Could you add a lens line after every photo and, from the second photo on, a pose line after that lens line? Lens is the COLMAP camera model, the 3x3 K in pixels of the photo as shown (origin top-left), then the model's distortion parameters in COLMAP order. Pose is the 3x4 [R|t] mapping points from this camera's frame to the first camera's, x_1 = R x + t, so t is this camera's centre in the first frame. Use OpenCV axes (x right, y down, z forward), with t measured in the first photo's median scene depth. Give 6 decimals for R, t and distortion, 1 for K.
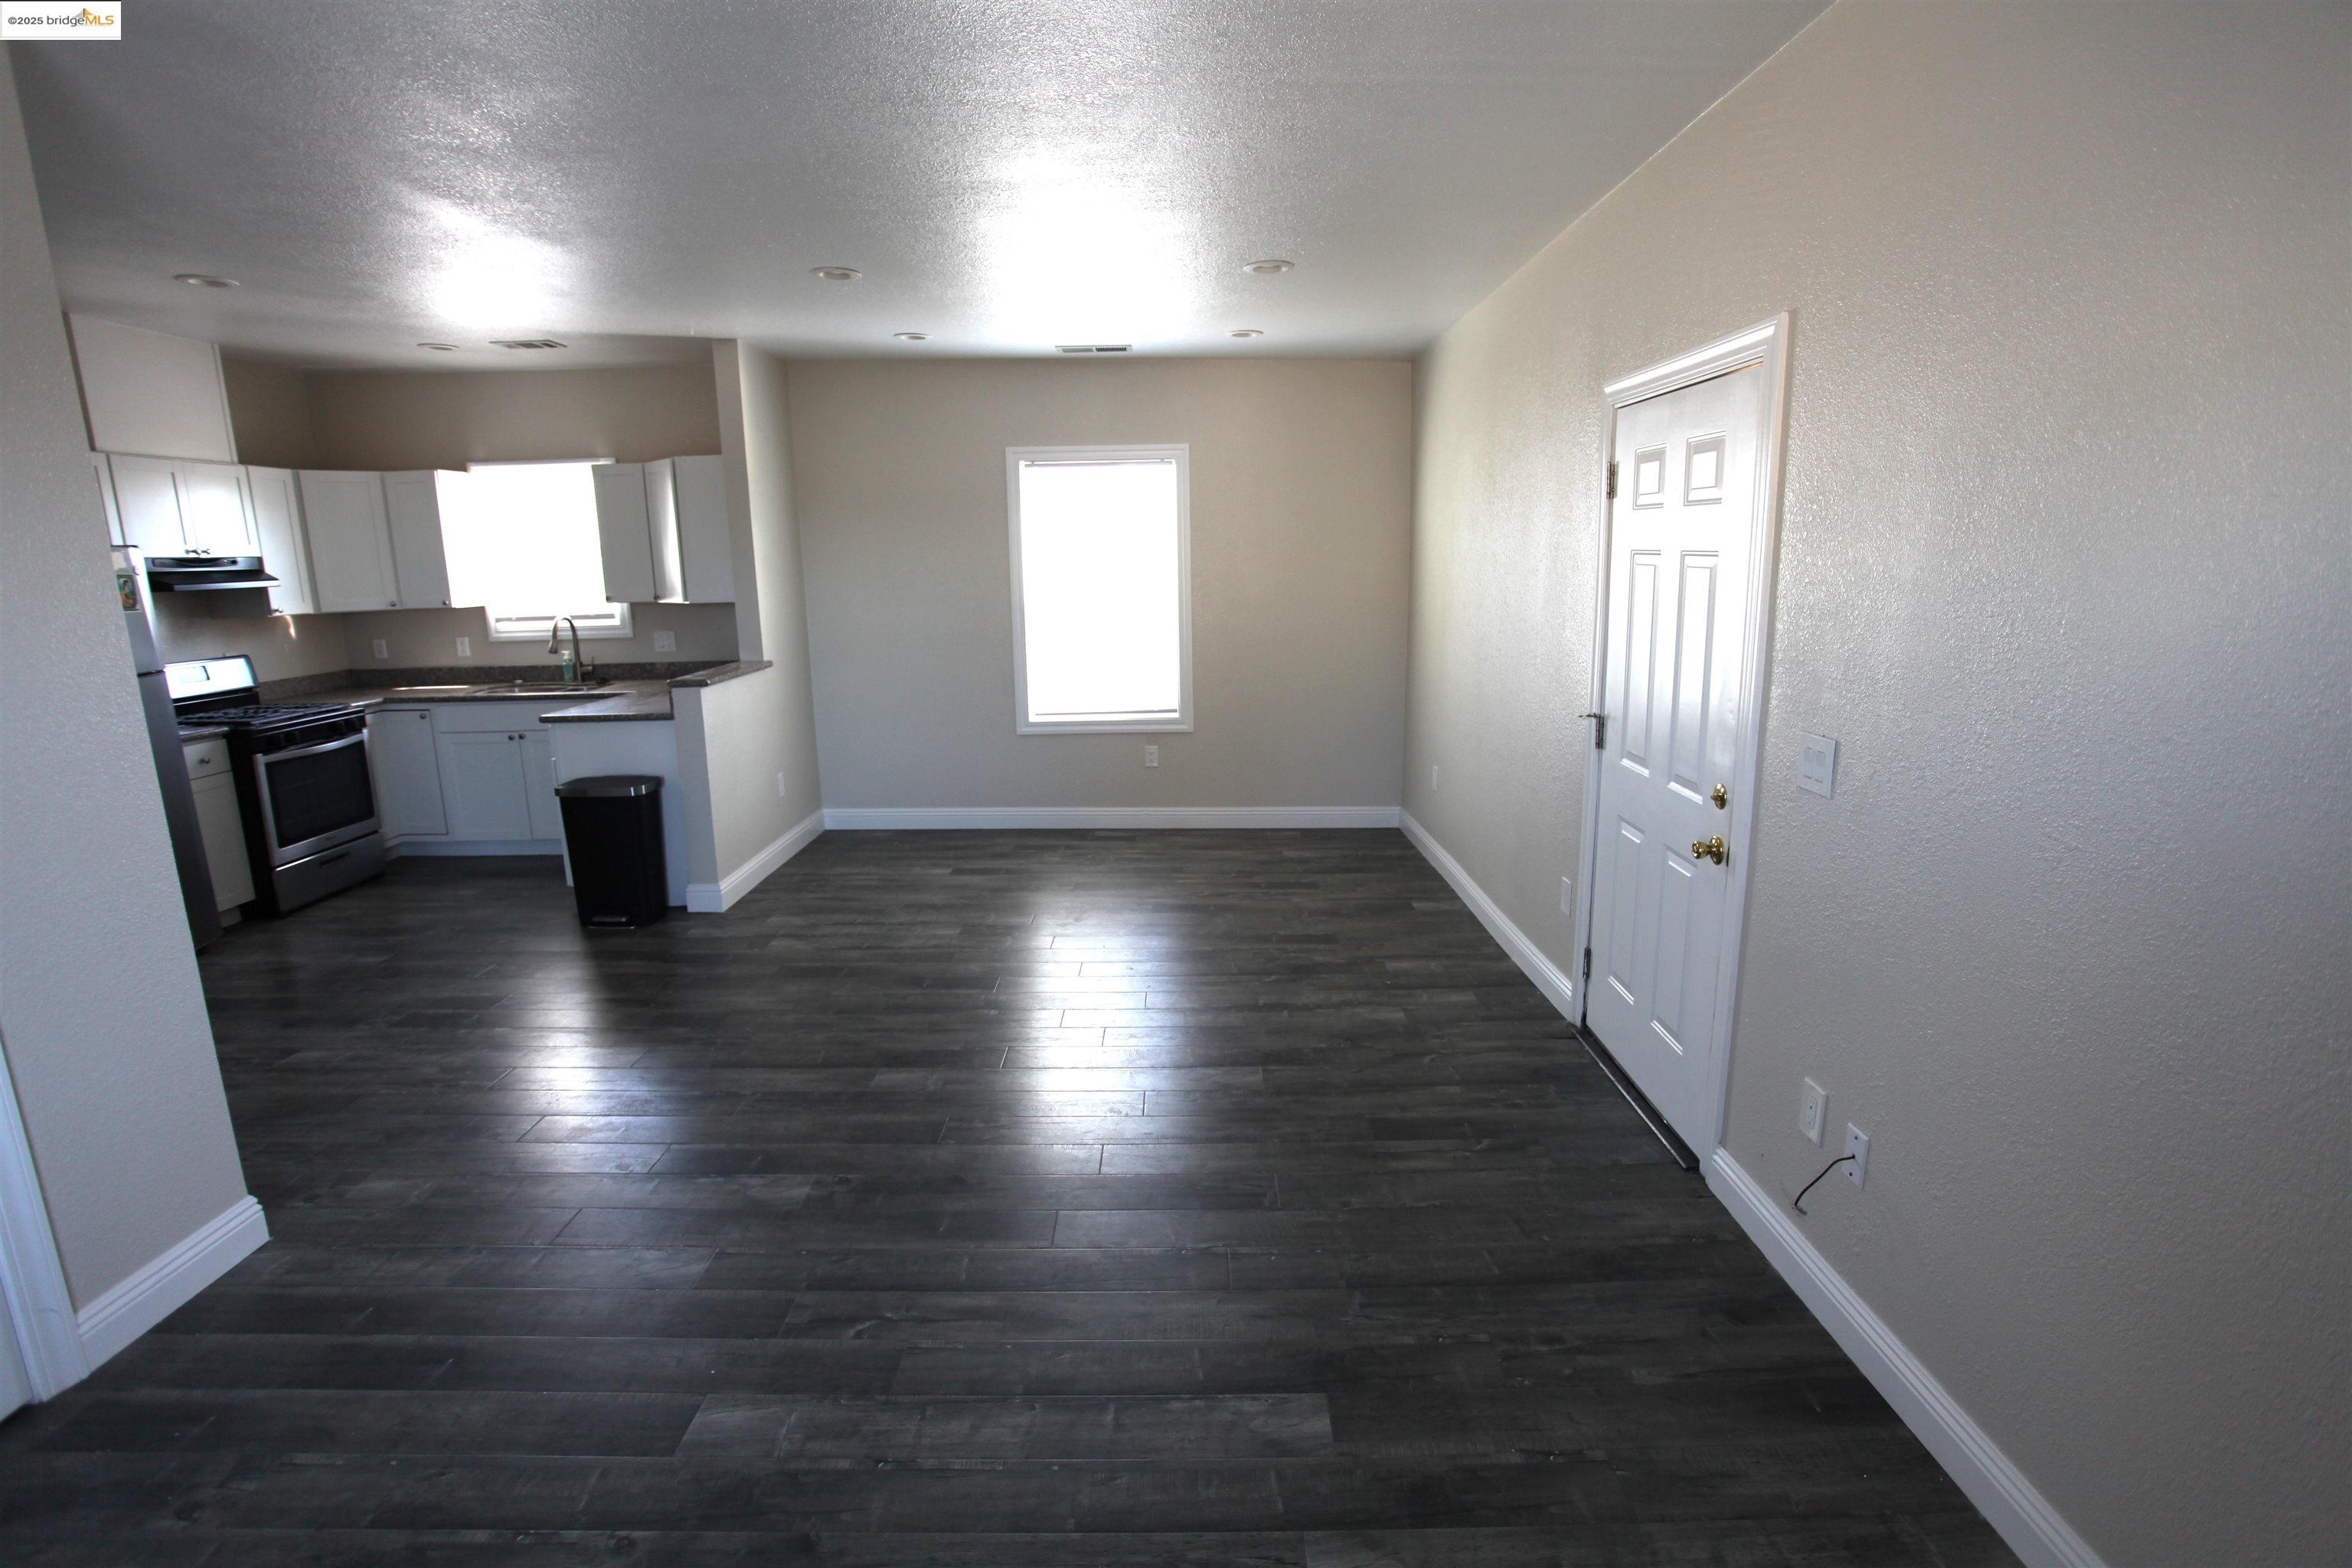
lens RADIAL K [[1142.7, 0, 1179.0], [0, 1142.7, 798.9], [0, 0, 1]] dist [-0.072097, 0.029839]
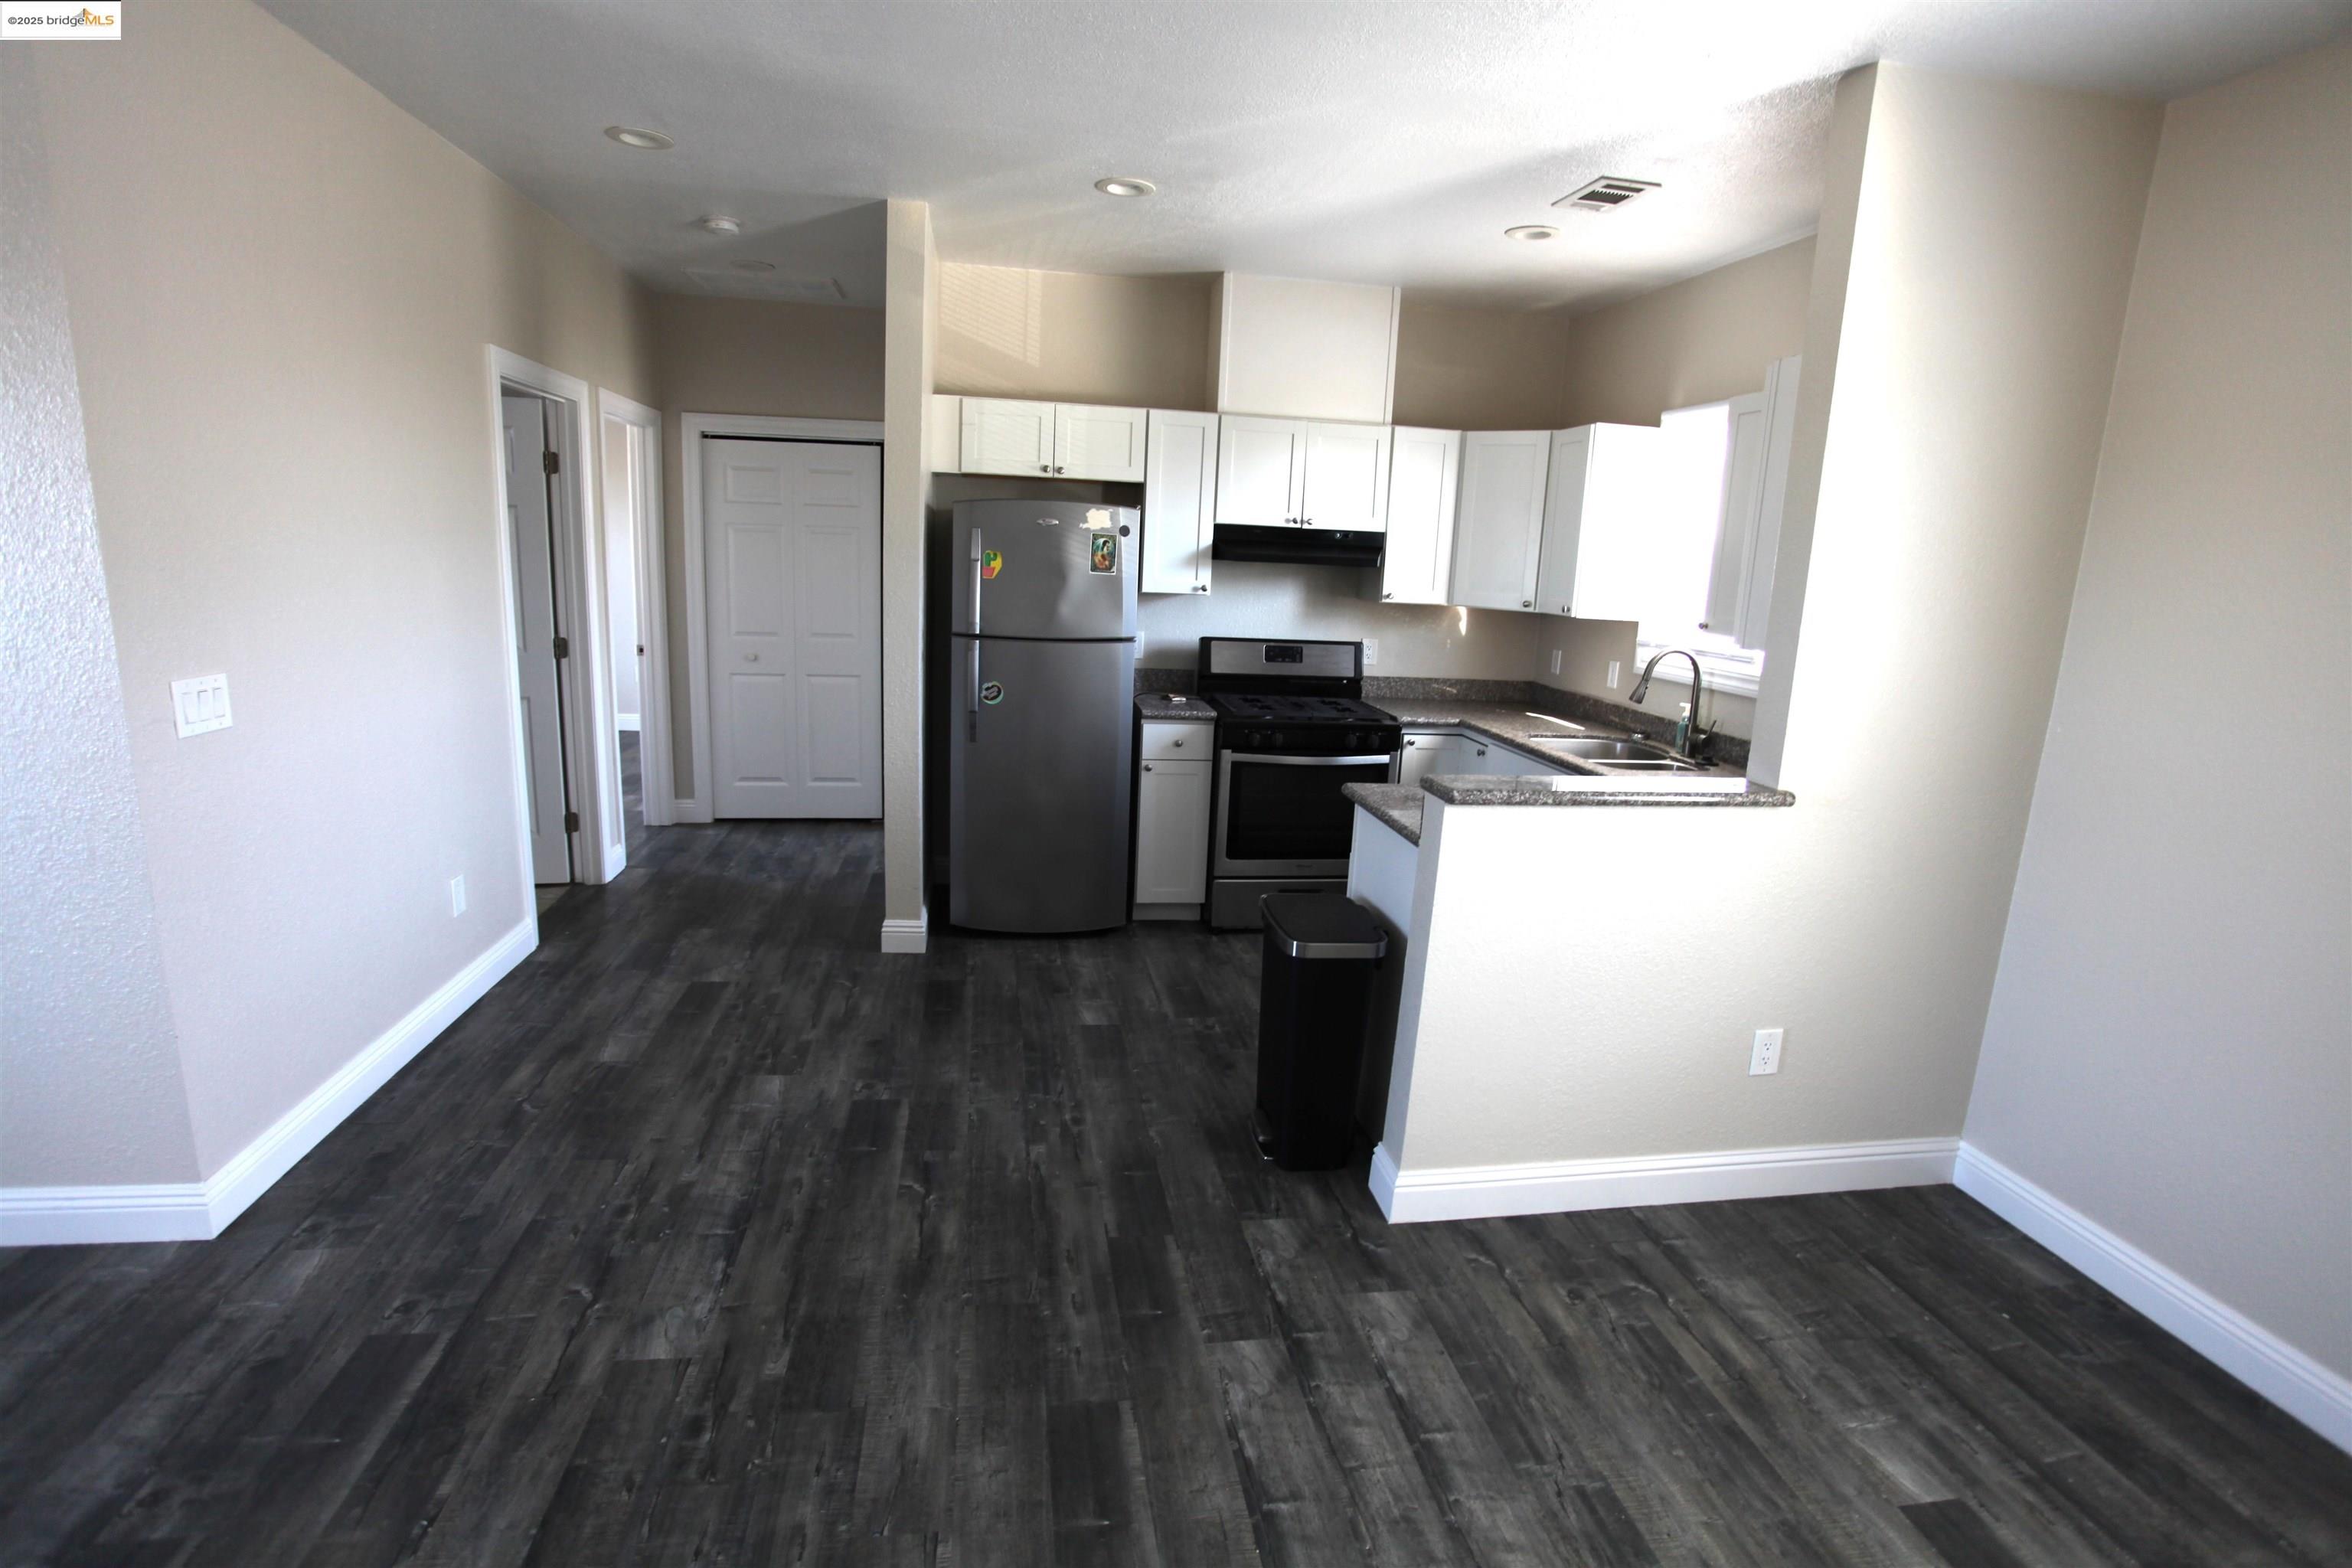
lens RADIAL K [[1142.7, 0, 1183.2], [0, 1142.7, 792.6], [0, 0, 1]] dist [-0.072097, 0.029839]
pose [[0.155717, 0.227114, -0.961338, 0.034466], [-0.256628, 0.949094, 0.182653, -0.147142], [0.953884, 0.218264, 0.206074, 0.703739]]
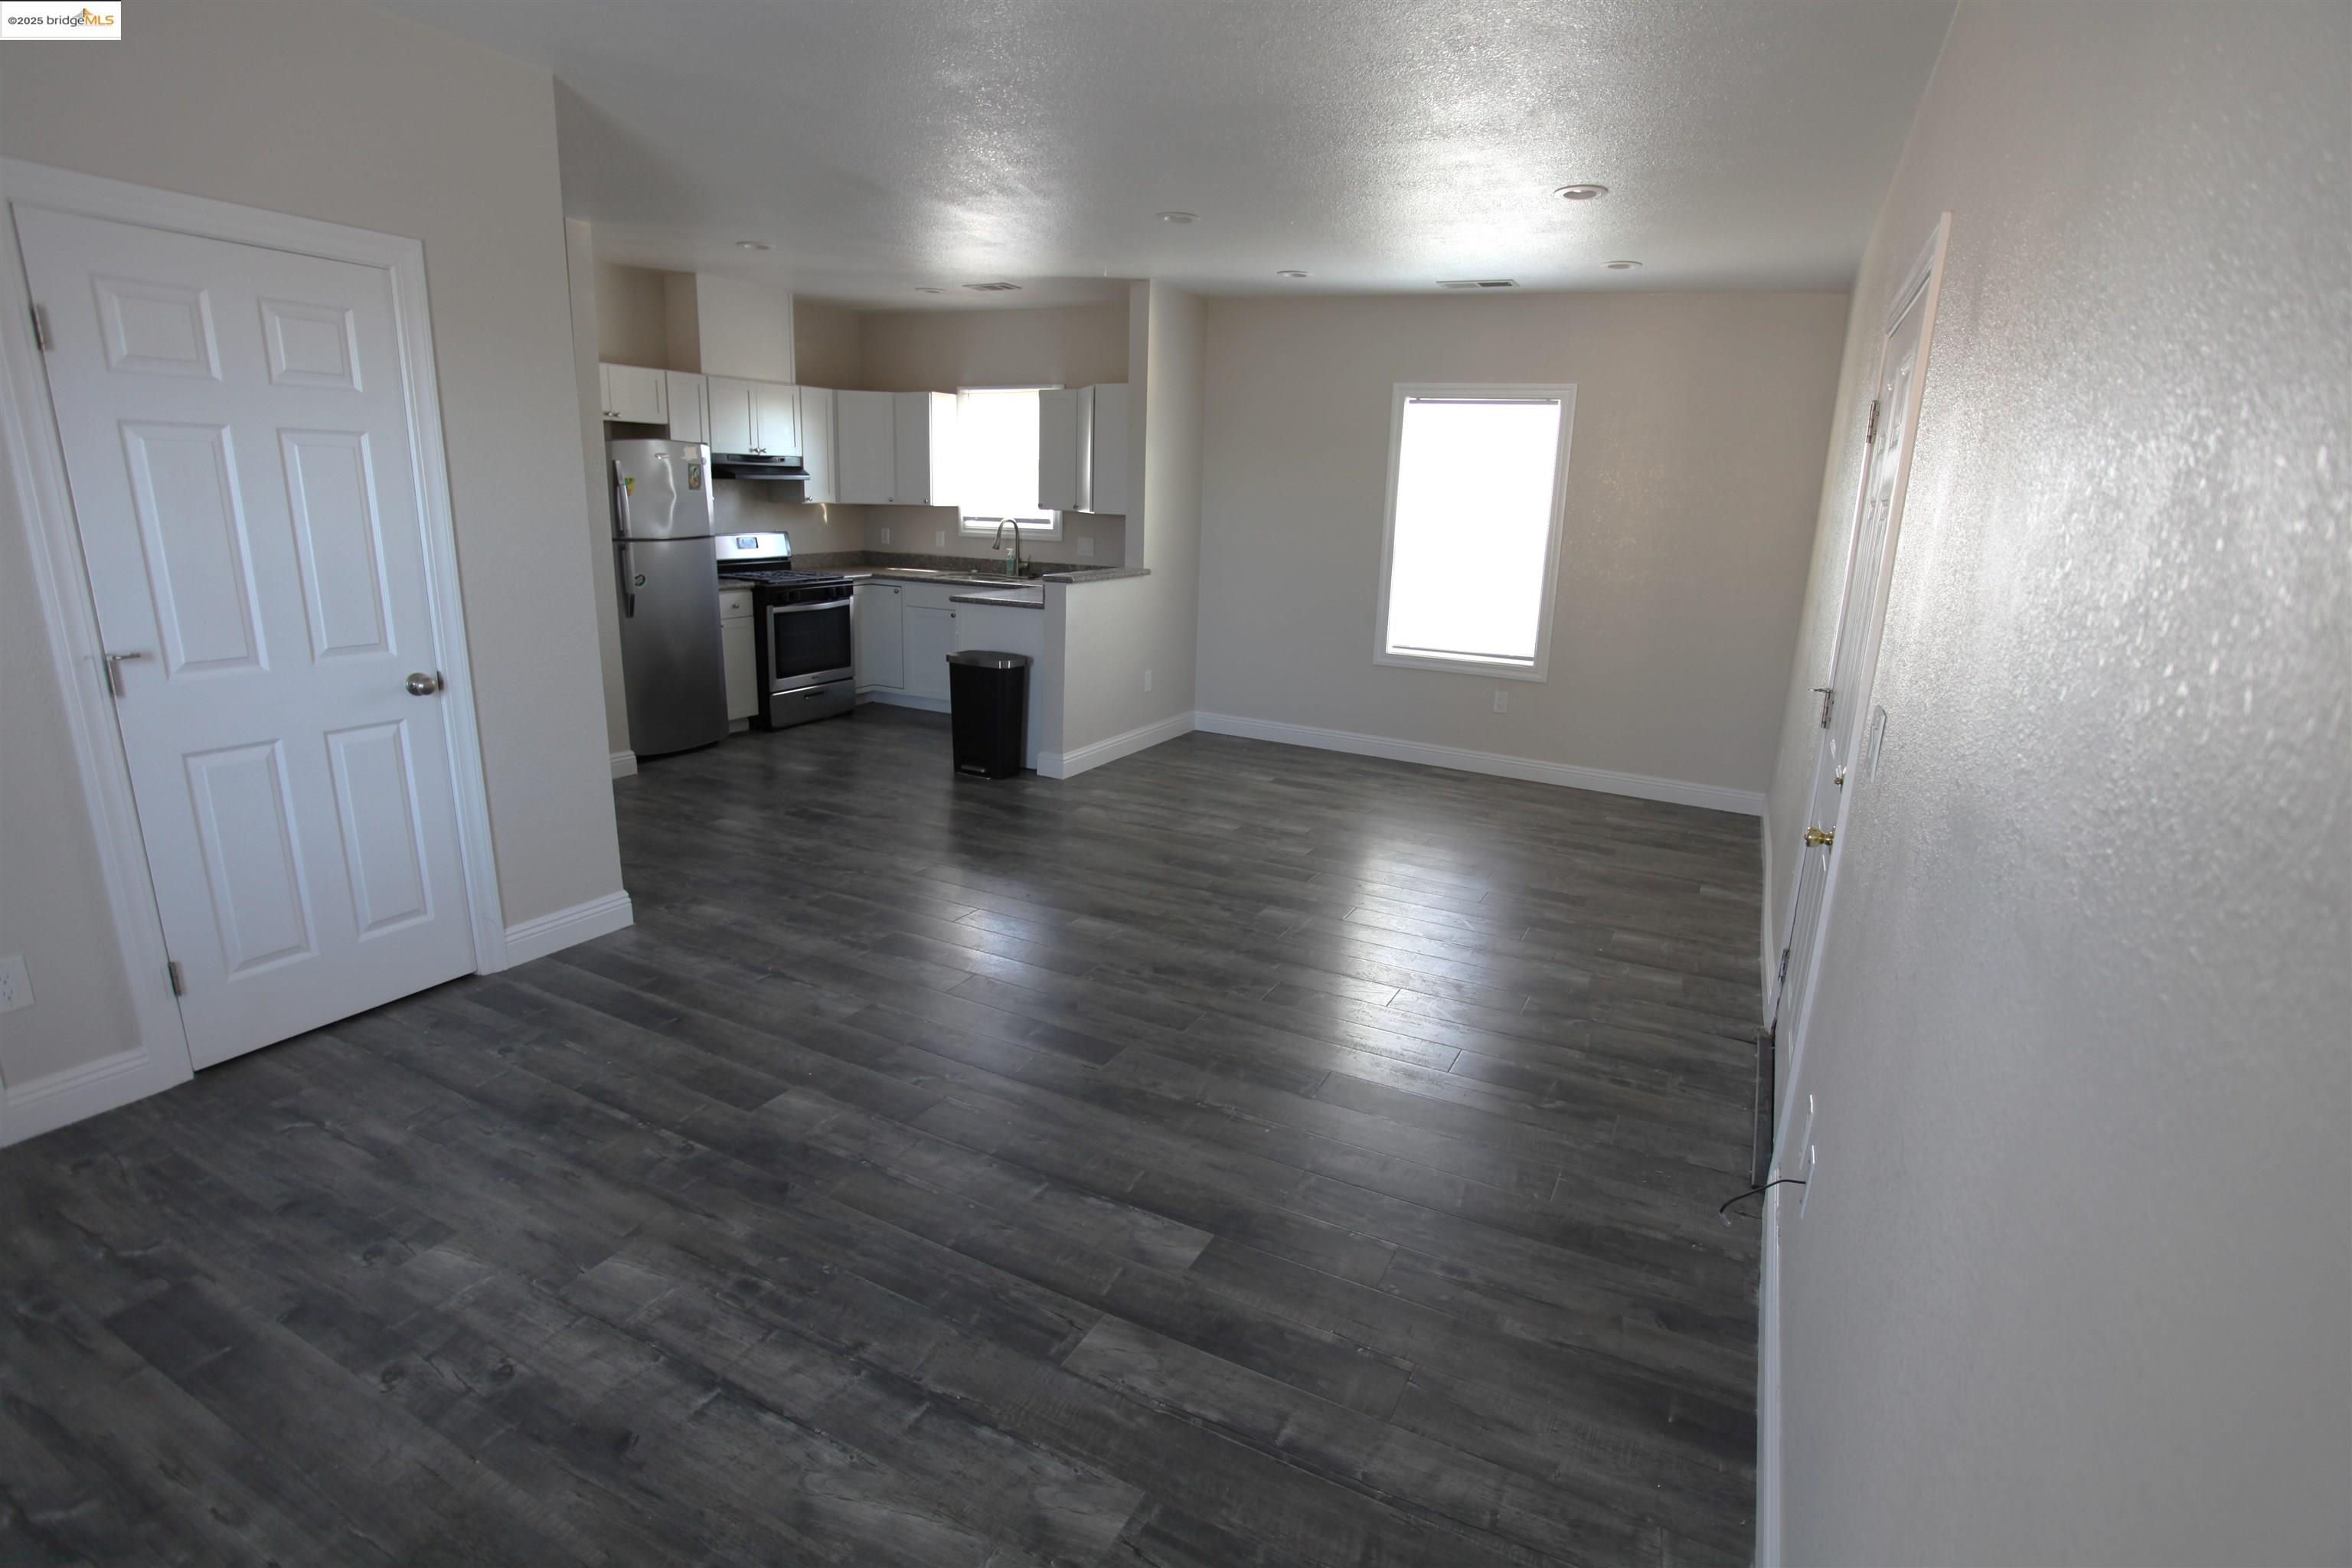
lens RADIAL K [[1142.7, 0, 1174.8], [0, 1142.7, 794.2], [0, 0, 1]] dist [-0.072097, 0.029839]
pose [[0.886948, 0.162756, -0.432244, 0.194648], [-0.143968, 0.986652, 0.076095, 0.008774], [0.438859, -0.005263, 0.898540, -0.006105]]
